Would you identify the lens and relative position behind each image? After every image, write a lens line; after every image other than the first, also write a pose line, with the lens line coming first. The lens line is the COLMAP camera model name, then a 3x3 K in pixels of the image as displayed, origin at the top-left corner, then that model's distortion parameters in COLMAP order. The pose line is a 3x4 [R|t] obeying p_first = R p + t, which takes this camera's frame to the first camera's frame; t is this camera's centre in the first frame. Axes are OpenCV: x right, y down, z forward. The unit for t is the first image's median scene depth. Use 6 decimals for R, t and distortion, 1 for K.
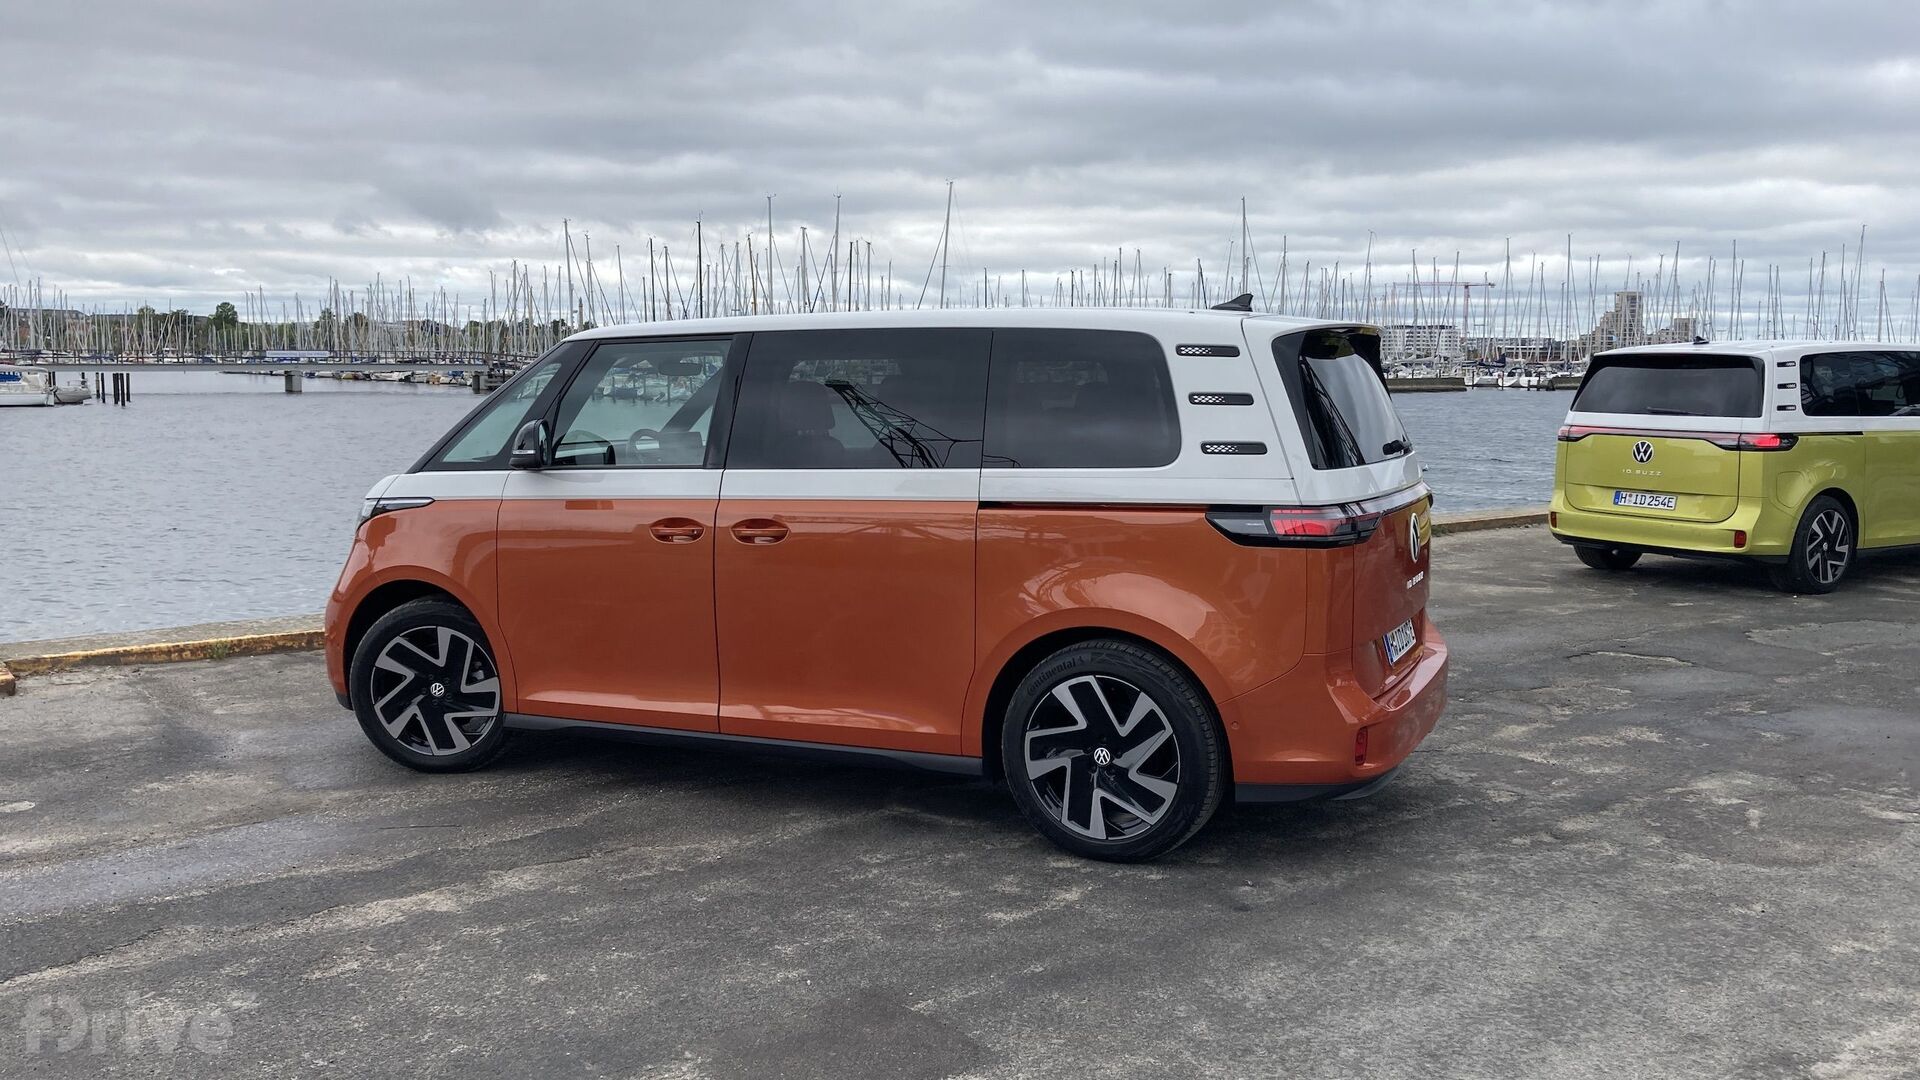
lens RADIAL K [[1536.9, 0, 967.2], [0, 1536.9, 512.9], [0, 0, 1]] dist [0.017390, 0.003062]
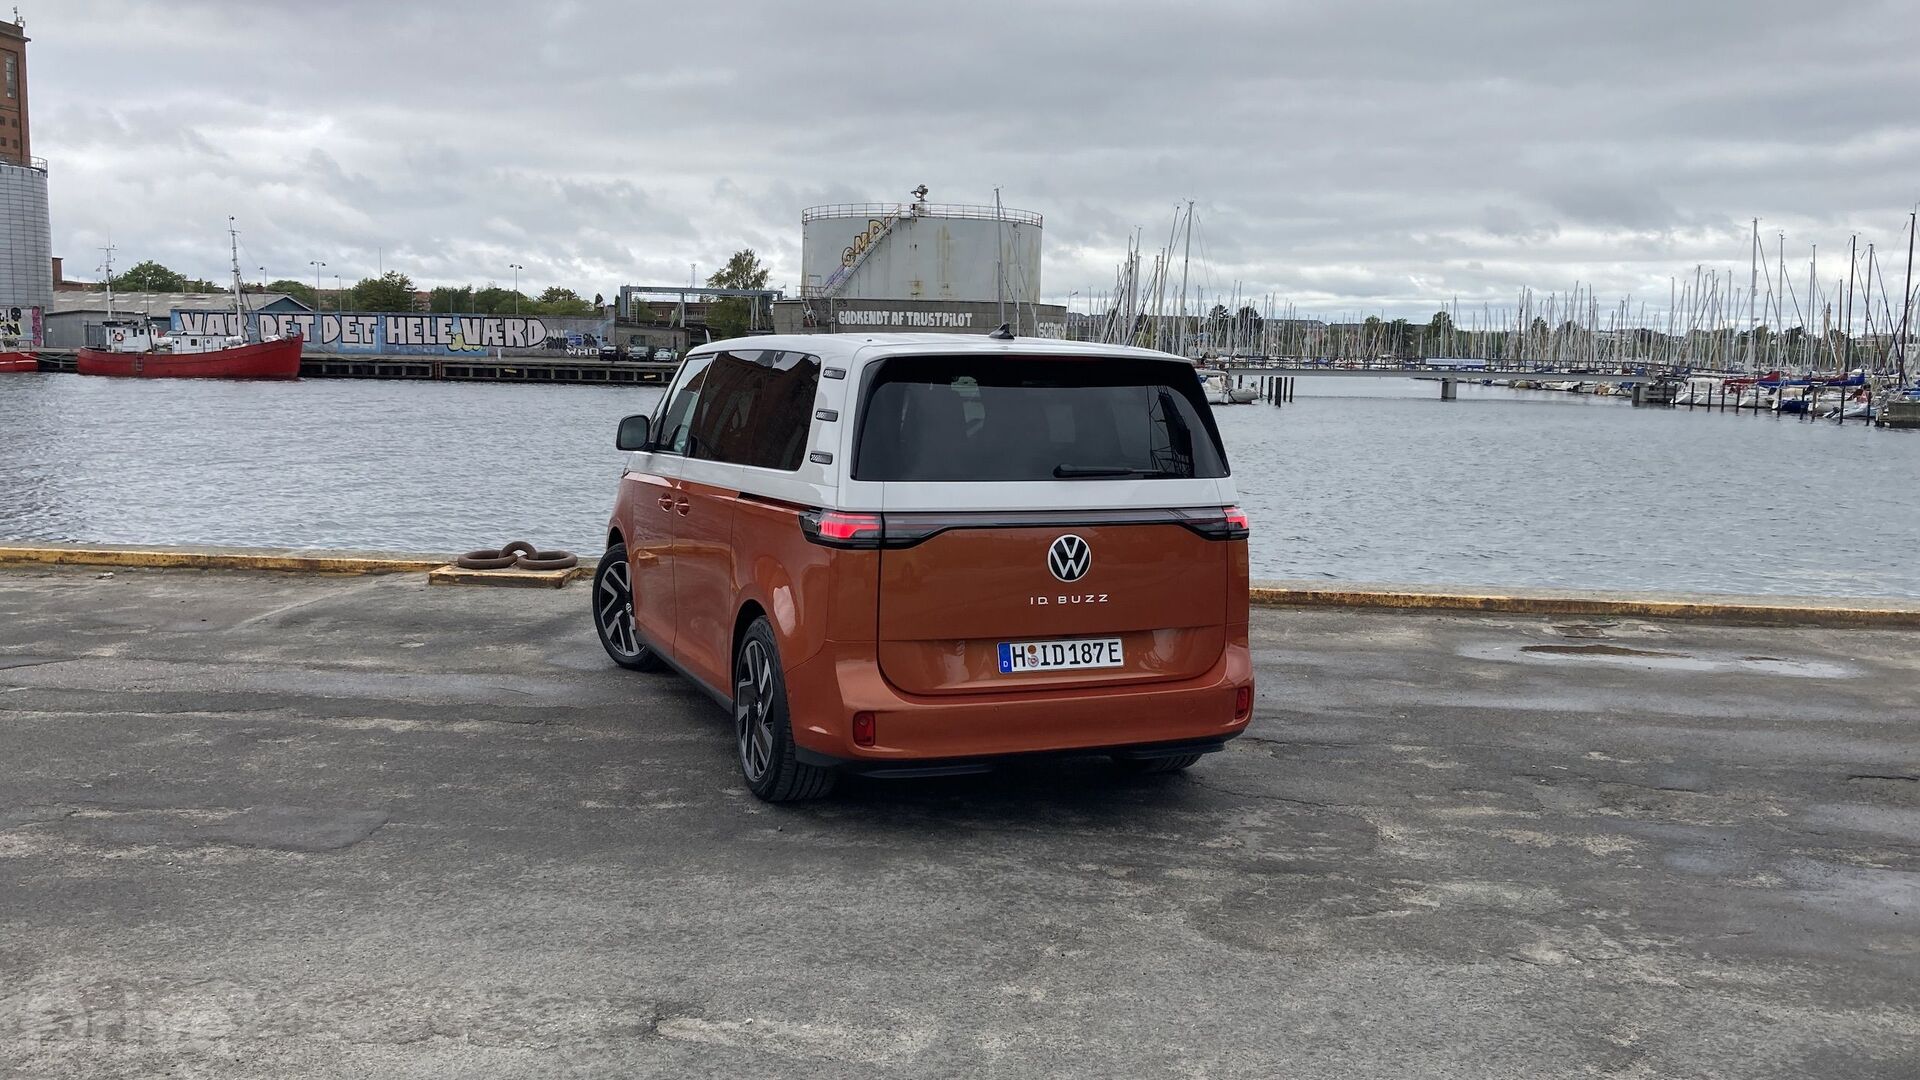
lens RADIAL K [[1543.3, 0, 960.0], [0, 1543.3, 540.0], [0, 0, 1]] dist [0.051341, -0.047368]
pose [[0.755648, 0.091702, -0.648527, 0.970671], [-0.084743, 0.995516, 0.042026, -0.036493], [0.649473, 0.023201, 0.760031, 0.178899]]
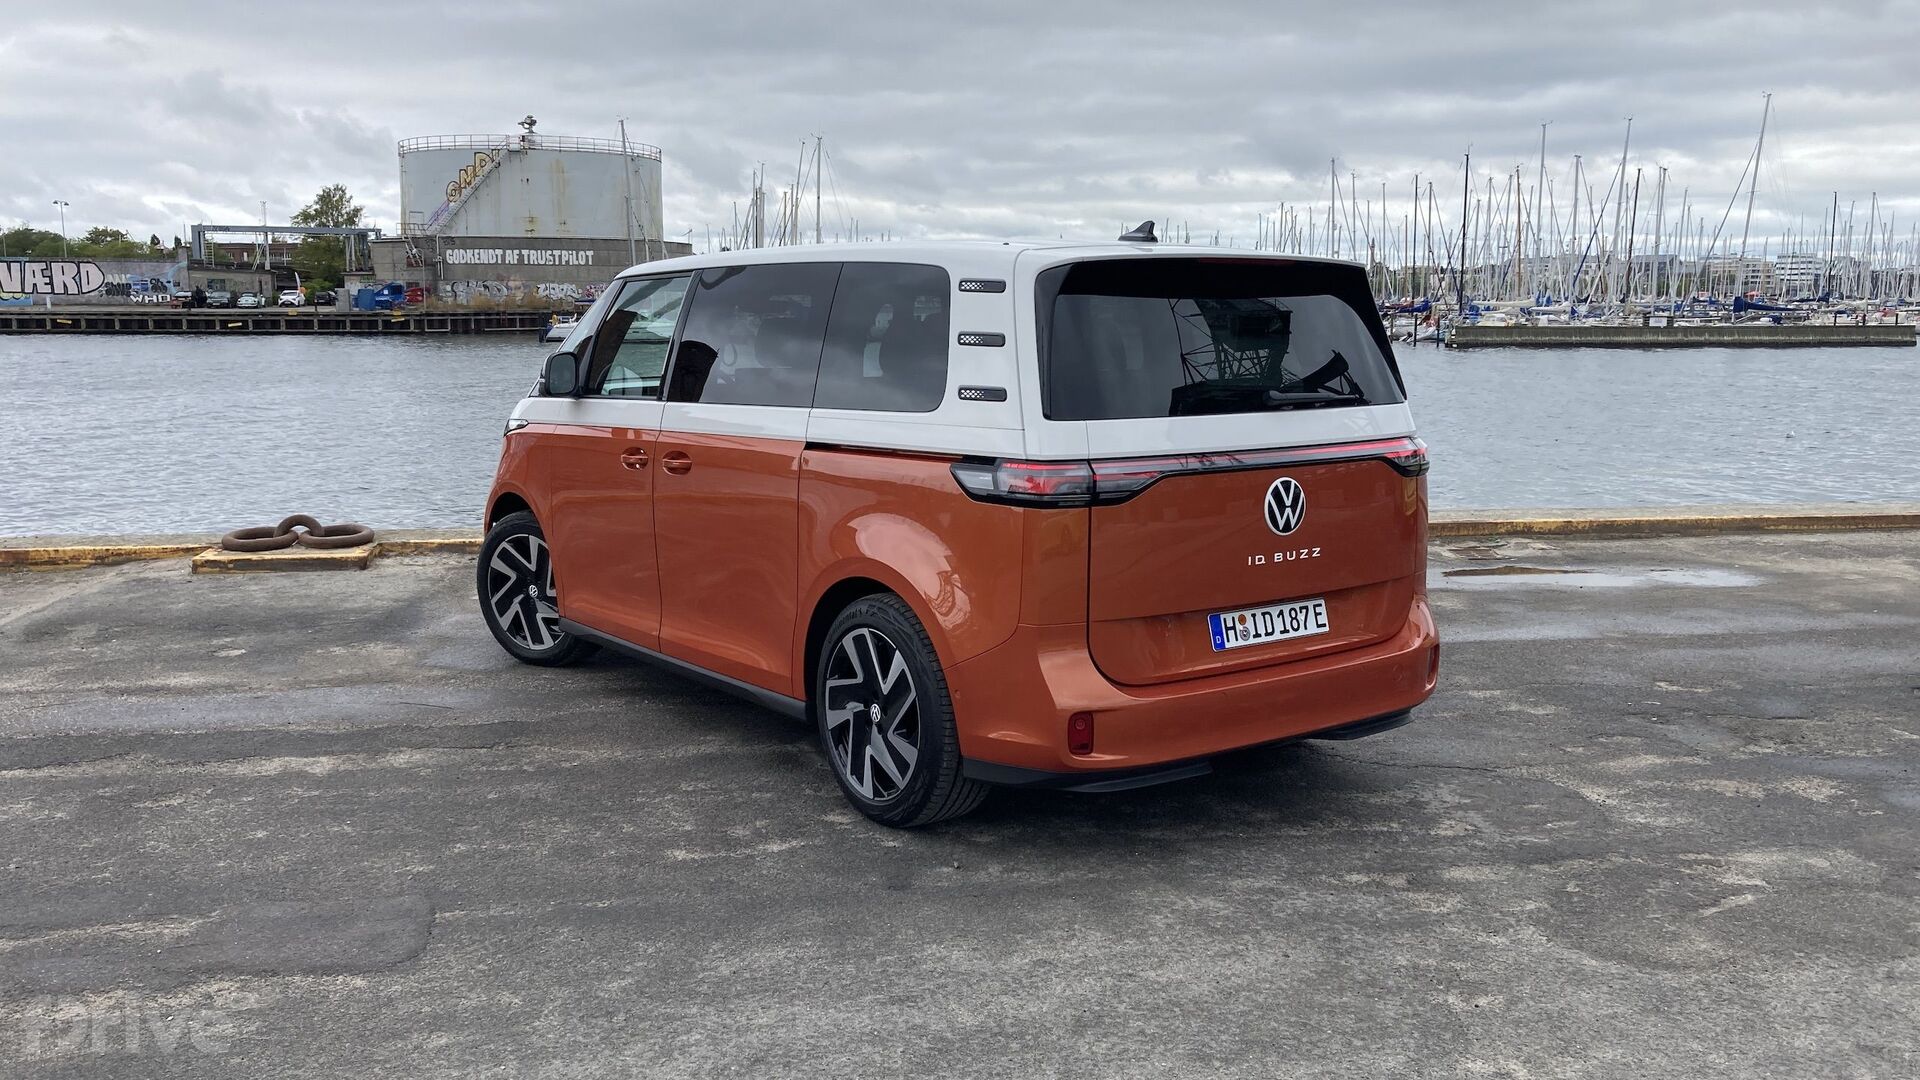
lens RADIAL K [[1543.3, 0, 960.0], [0, 1543.3, 540.0], [0, 0, 1]] dist [0.051341, -0.047368]
pose [[0.889629, 0.072221, -0.450936, 0.557089], [-0.048058, 0.996739, 0.064825, -0.013861], [0.454147, -0.036000, 0.890199, 0.170834]]
